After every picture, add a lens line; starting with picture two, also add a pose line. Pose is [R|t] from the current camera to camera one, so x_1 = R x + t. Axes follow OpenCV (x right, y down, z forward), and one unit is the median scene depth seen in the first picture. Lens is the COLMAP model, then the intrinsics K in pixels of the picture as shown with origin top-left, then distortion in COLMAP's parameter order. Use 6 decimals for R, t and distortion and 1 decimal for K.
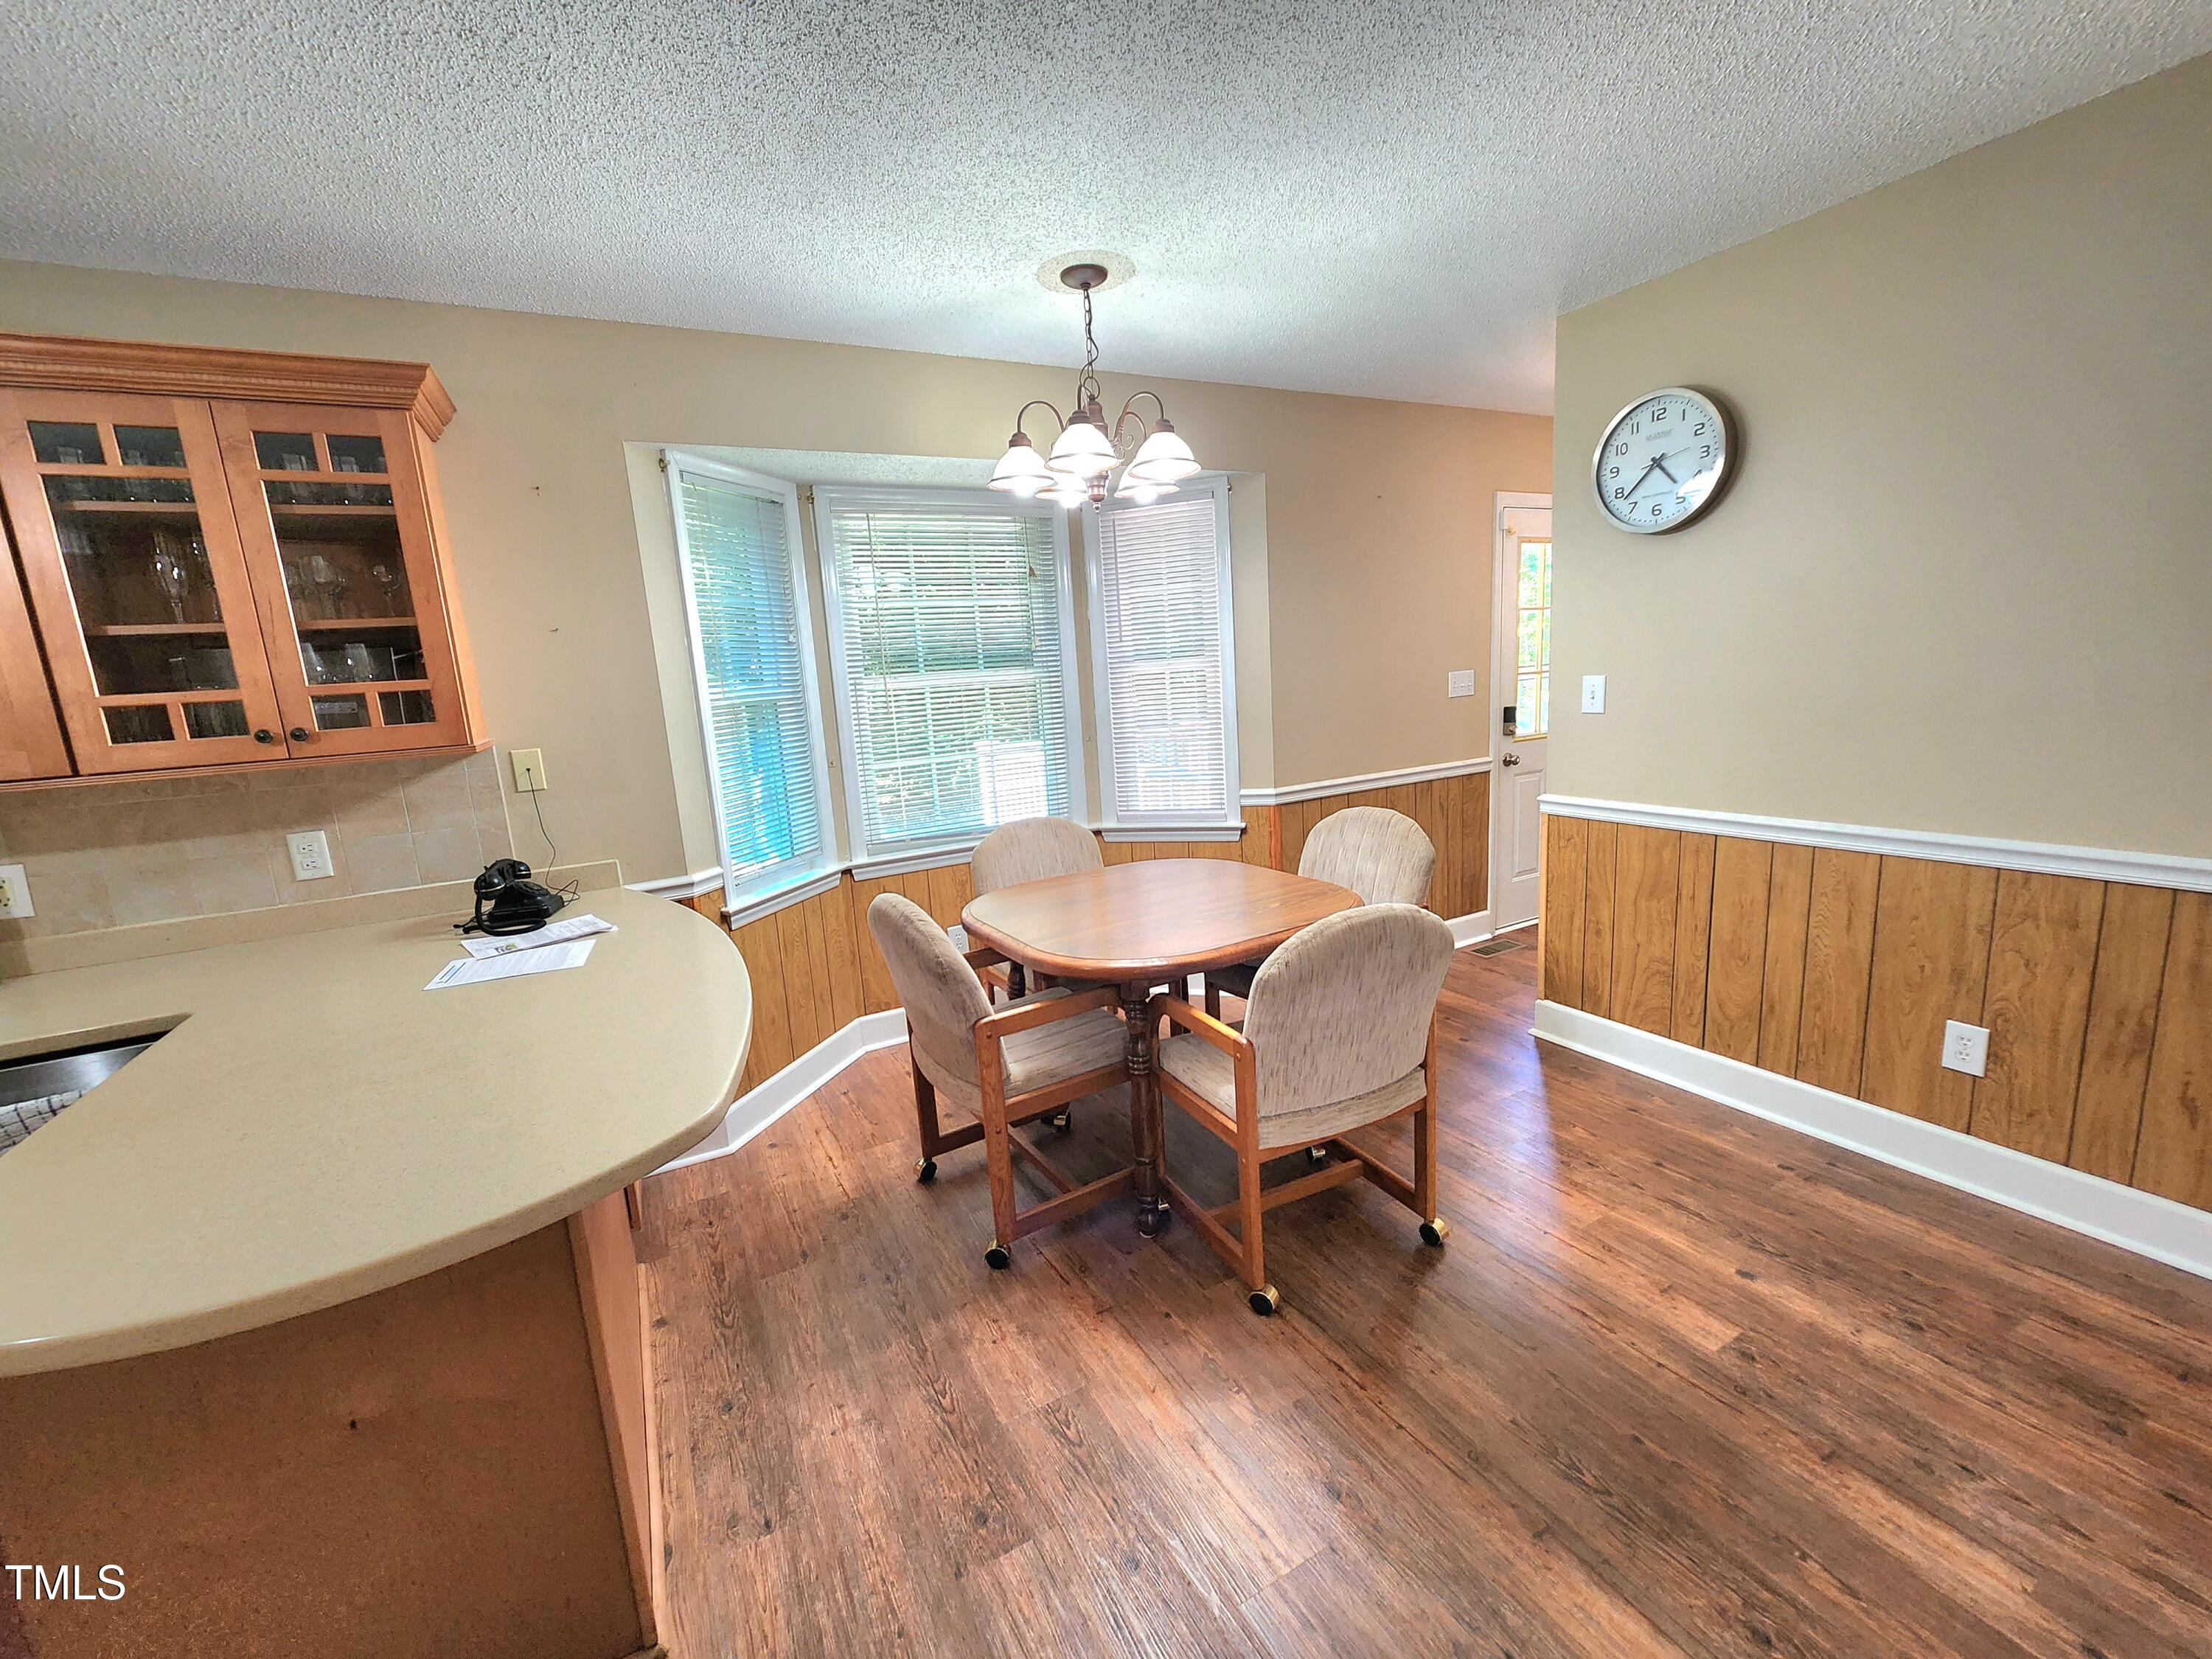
lens RADIAL K [[915.0, 0, 1108.1], [0, 915.0, 832.7], [0, 0, 1]] dist [0.000908, 0.000985]
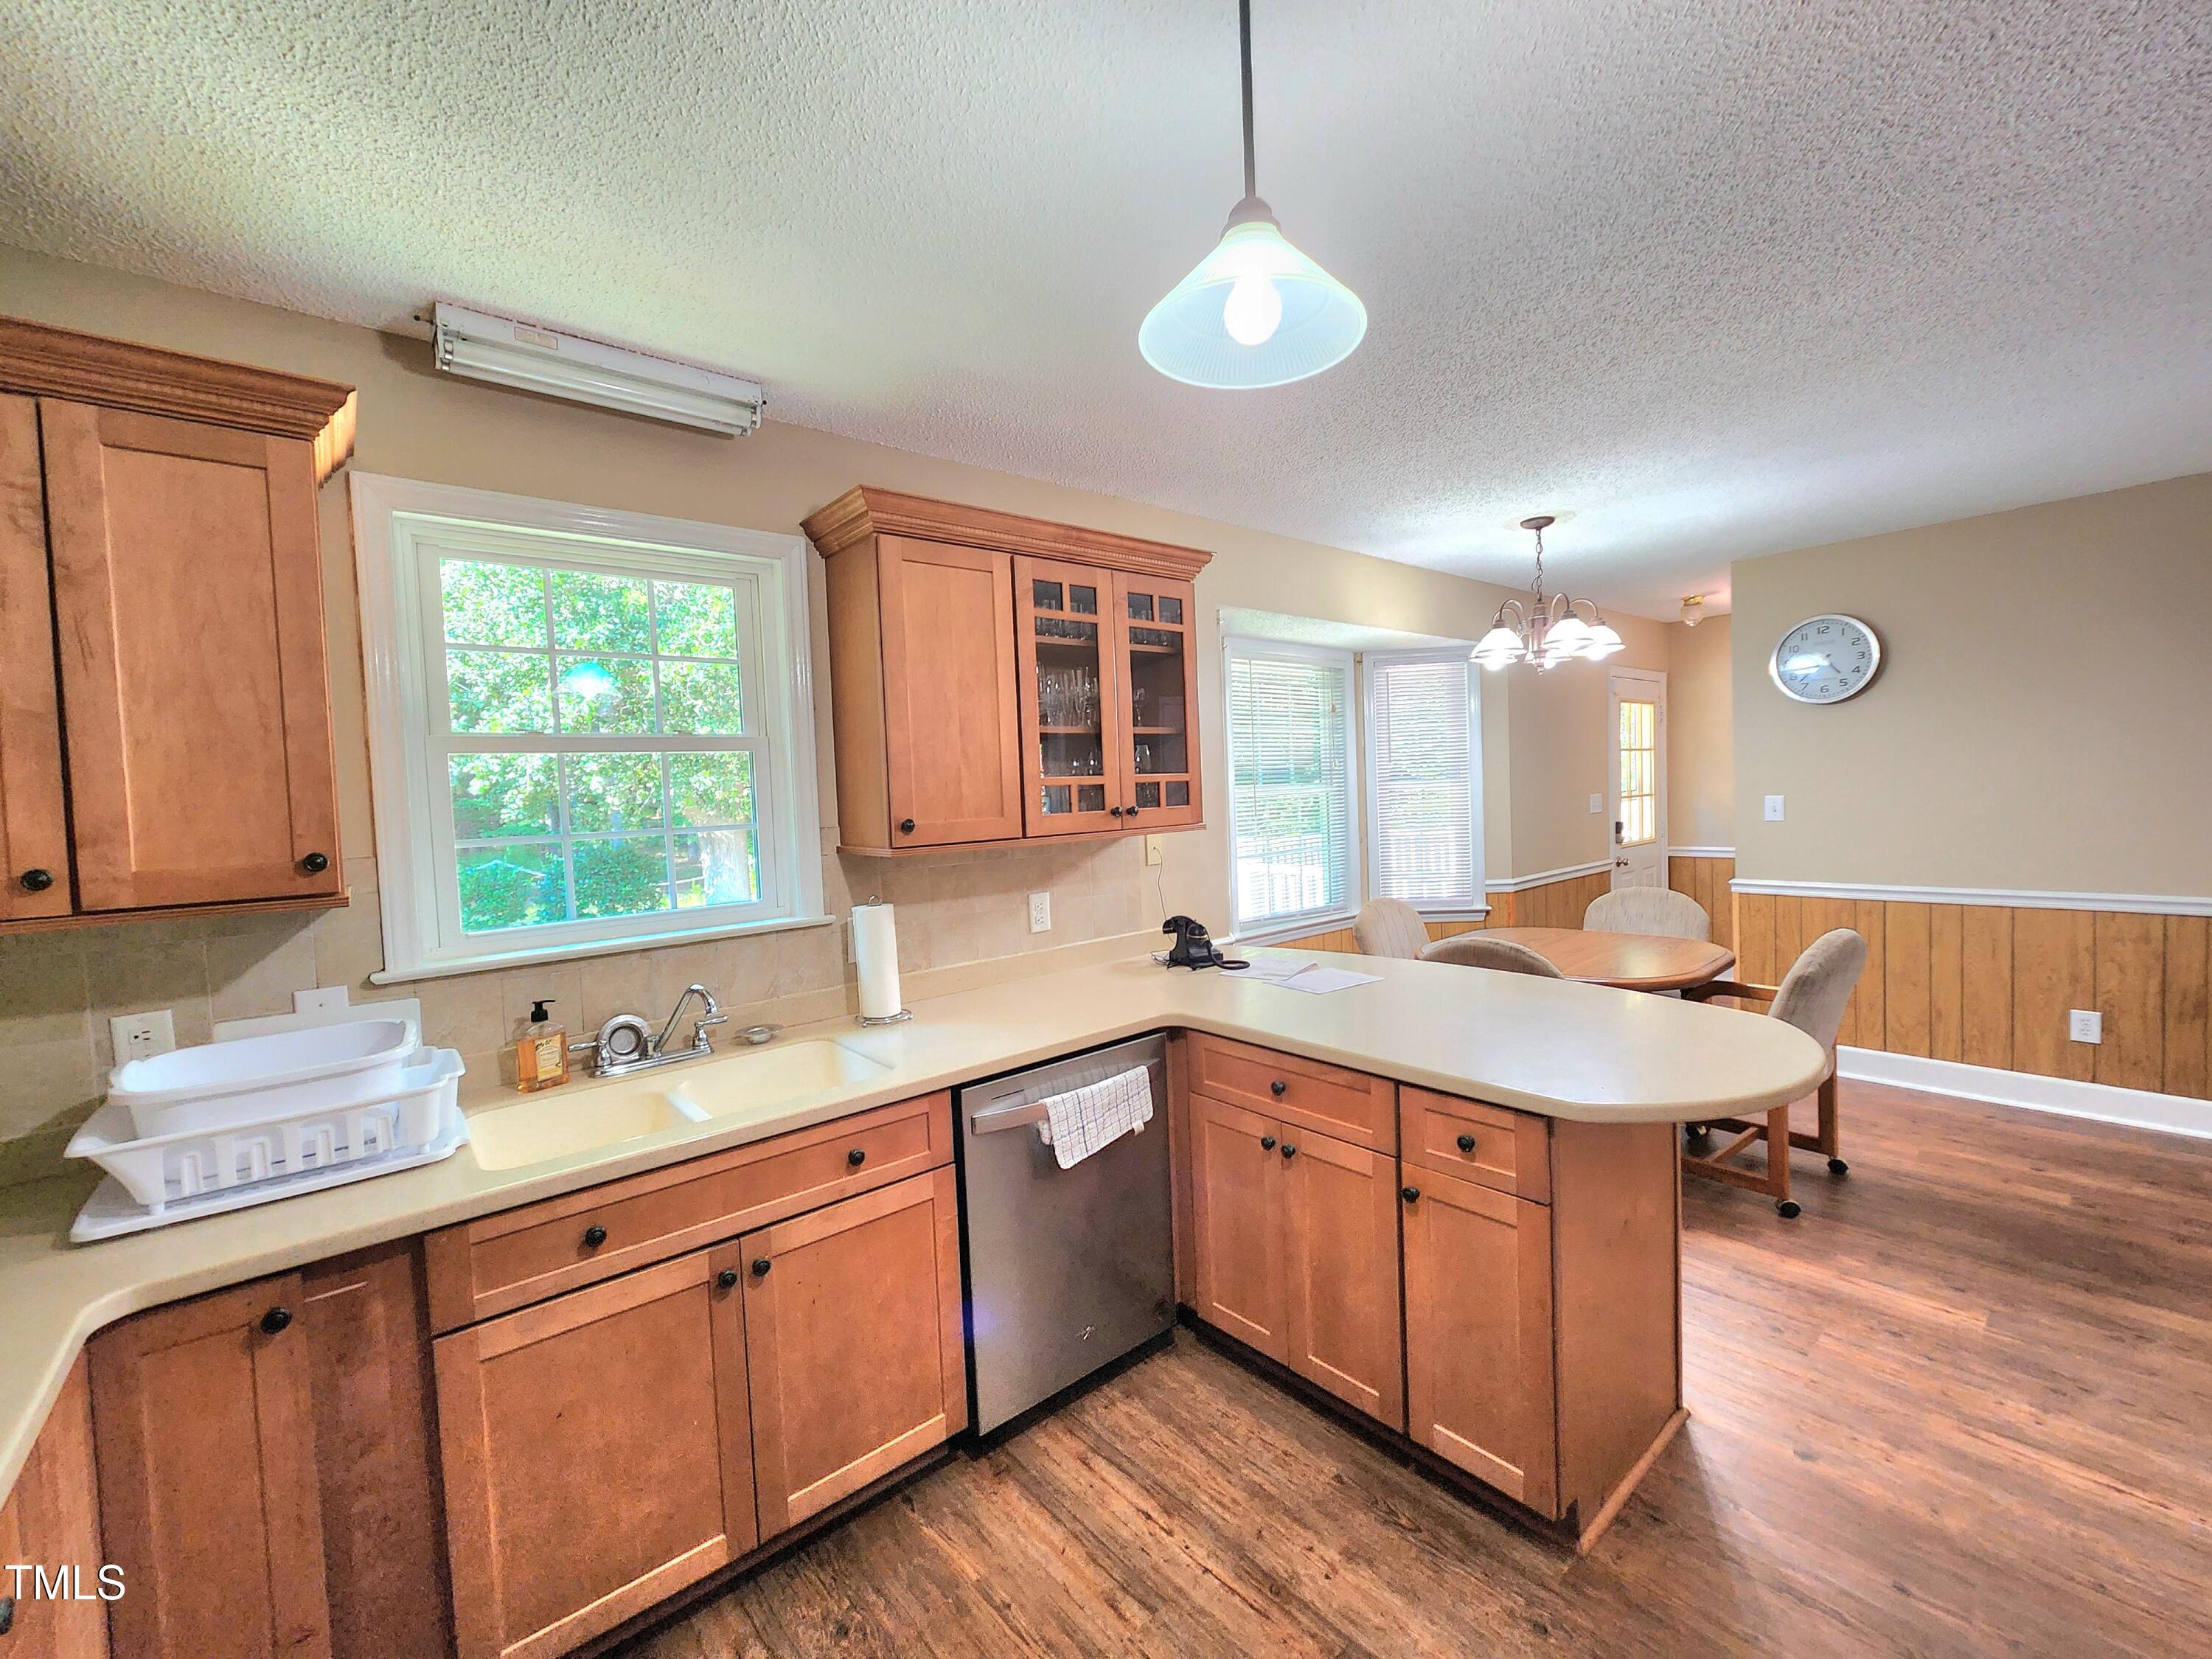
lens RADIAL K [[915.0, 0, 1108.1], [0, 915.0, 832.7], [0, 0, 1]] dist [0.000908, 0.000985]
pose [[0.976953, 0.013137, 0.213049, -1.095626], [0.017182, 0.990026, -0.139835, 0.097156], [-0.212761, 0.140273, 0.966983, -0.236239]]
